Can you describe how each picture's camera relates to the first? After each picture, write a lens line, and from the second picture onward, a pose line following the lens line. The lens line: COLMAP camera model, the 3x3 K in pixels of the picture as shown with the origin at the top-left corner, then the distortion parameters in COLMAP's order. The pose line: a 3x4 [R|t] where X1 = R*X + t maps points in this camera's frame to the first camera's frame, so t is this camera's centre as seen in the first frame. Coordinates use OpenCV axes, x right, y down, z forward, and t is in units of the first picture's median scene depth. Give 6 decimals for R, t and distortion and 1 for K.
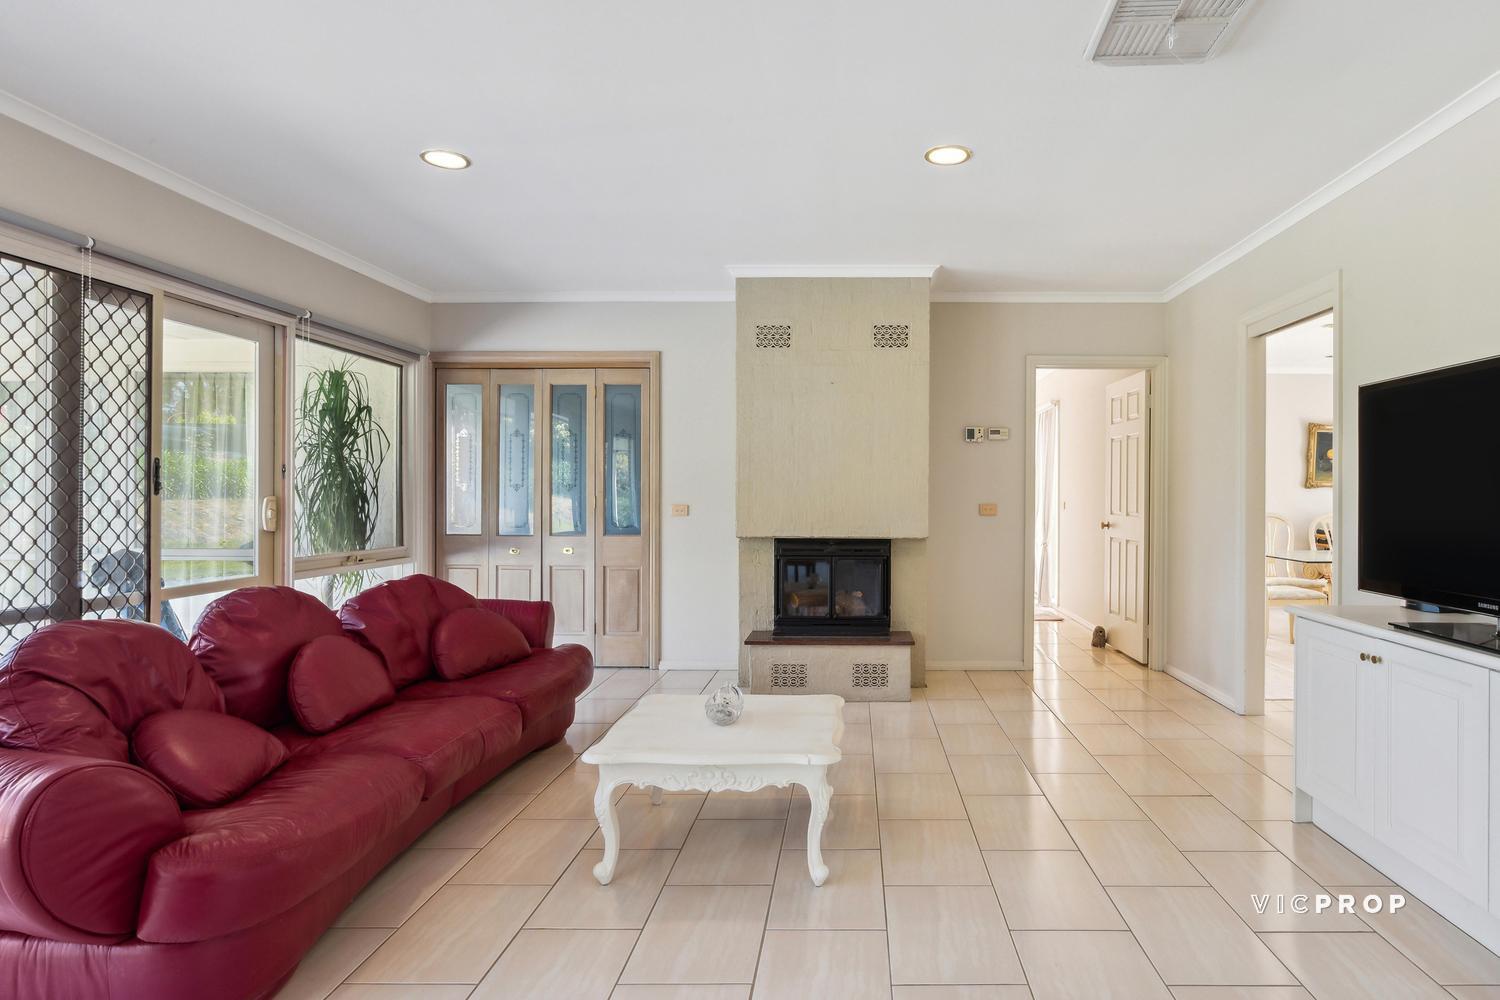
lens RADIAL K [[800.3, 0, 811.0], [0, 800.3, 501.6], [0, 0, 1]] dist [-0.000790, 0.000052]
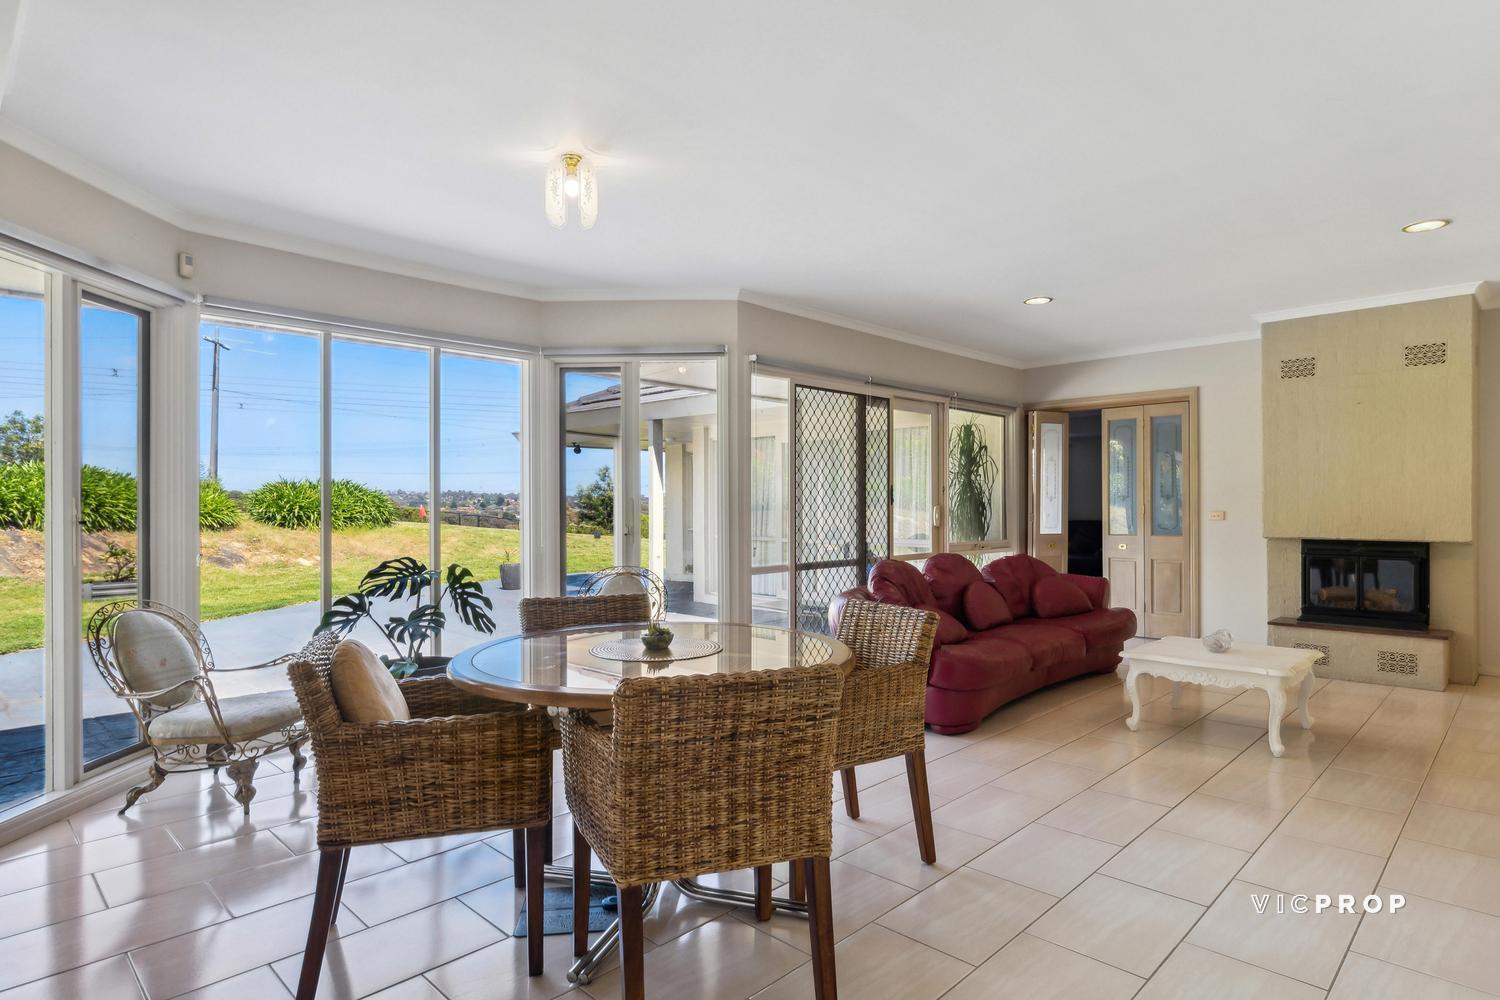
lens RADIAL K [[800.3, 0, 811.0], [0, 800.3, 501.6], [0, 0, 1]] dist [-0.000790, 0.000052]
pose [[0.774211, -0.009502, -0.632856, 0.150222], [0.001417, 0.999911, -0.013280, 0.005768], [0.632926, 0.009384, 0.774156, -0.387779]]
